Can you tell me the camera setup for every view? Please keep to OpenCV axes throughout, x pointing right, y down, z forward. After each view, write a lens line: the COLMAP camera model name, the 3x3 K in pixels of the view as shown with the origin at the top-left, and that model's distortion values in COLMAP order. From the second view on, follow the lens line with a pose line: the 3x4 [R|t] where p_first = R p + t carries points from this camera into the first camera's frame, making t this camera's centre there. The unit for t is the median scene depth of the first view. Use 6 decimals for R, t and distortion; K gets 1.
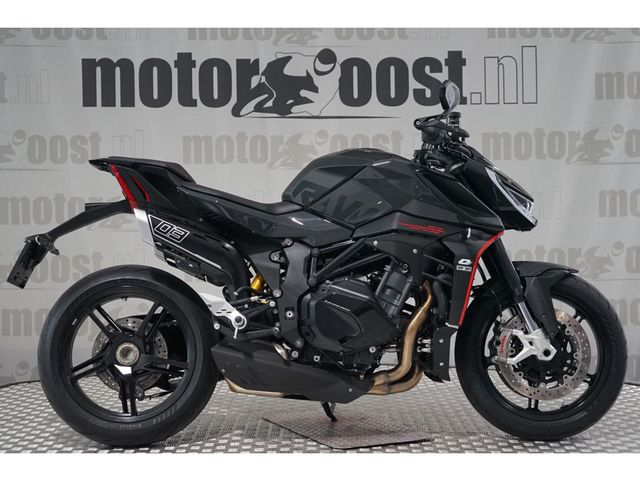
lens RADIAL K [[1196.9, 0, 319.2], [0, 1196.9, 238.7], [0, 0, 1]] dist [-0.060047, 0.000000]
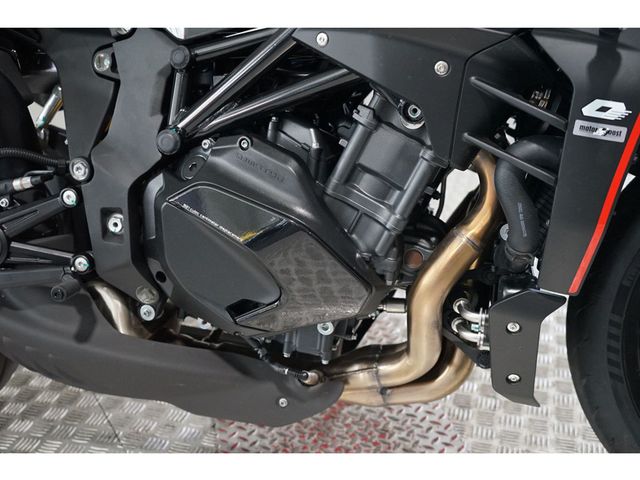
lens RADIAL K [[804.2, 0, 319.3], [0, 804.2, 239.7], [0, 0, 1]] dist [0.003093, 0.000000]
pose [[0.953980, 0.083214, -0.288094, 0.113468], [0.027533, 0.932362, 0.360477, -0.024438], [0.298604, -0.351820, 0.887163, 0.783659]]
